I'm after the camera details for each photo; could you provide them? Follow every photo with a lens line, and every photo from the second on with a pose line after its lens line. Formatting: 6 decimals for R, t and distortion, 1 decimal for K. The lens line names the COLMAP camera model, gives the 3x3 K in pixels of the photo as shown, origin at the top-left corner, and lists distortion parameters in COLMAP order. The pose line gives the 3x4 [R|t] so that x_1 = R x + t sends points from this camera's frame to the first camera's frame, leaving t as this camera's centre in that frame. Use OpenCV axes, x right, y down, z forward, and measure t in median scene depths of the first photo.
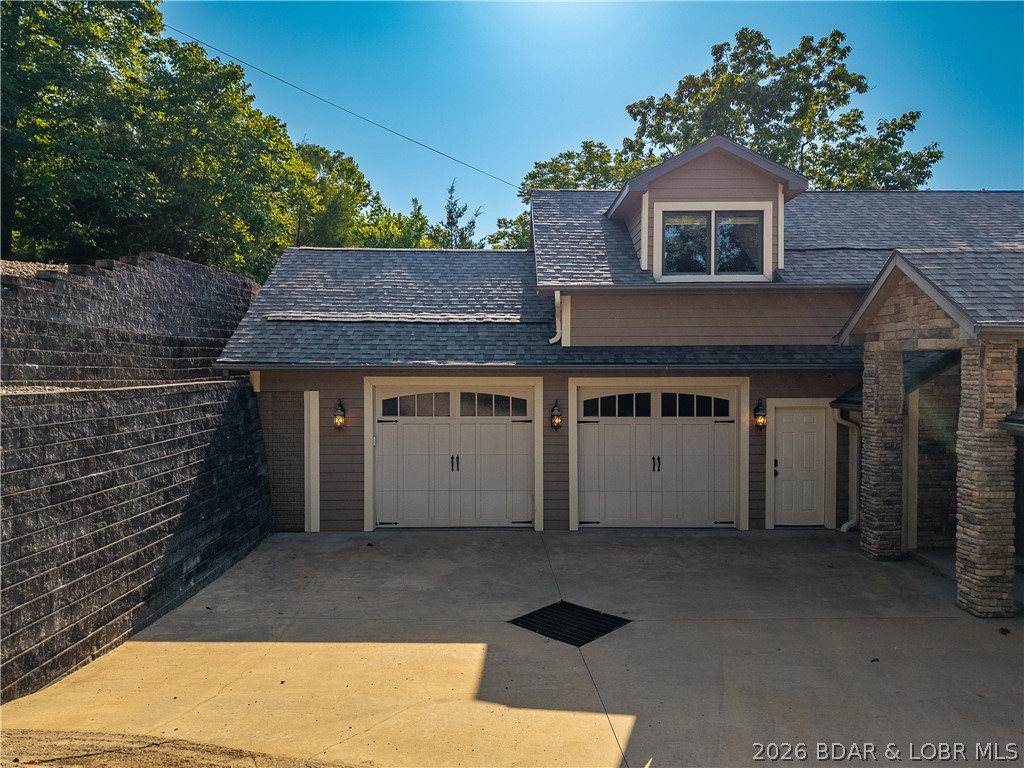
lens RADIAL K [[686.8, 0, 510.2], [0, 686.8, 383.4], [0, 0, 1]] dist [0.027524, -0.021983]
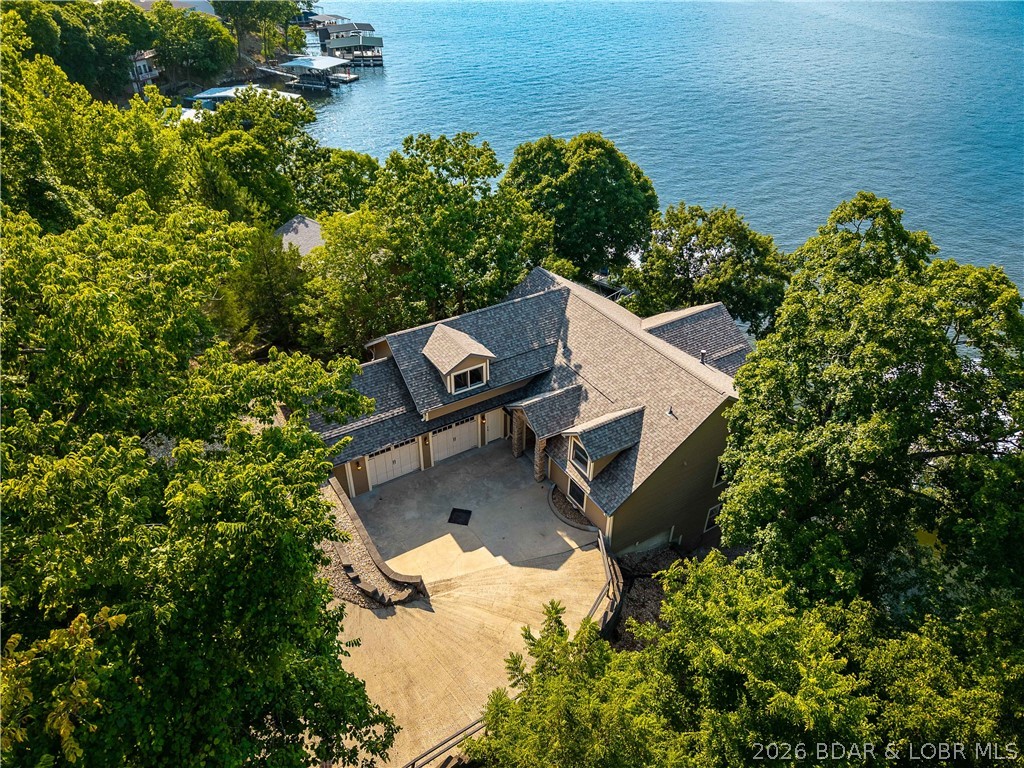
lens RADIAL K [[686.8, 0, 510.2], [0, 686.8, 383.4], [0, 0, 1]] dist [0.027524, -0.021983]
pose [[0.837830, -0.311926, 0.448044, -0.907114], [-0.000624, 0.820148, 0.572151, -1.903802], [-0.545931, -0.479645, 0.686950, -1.180259]]
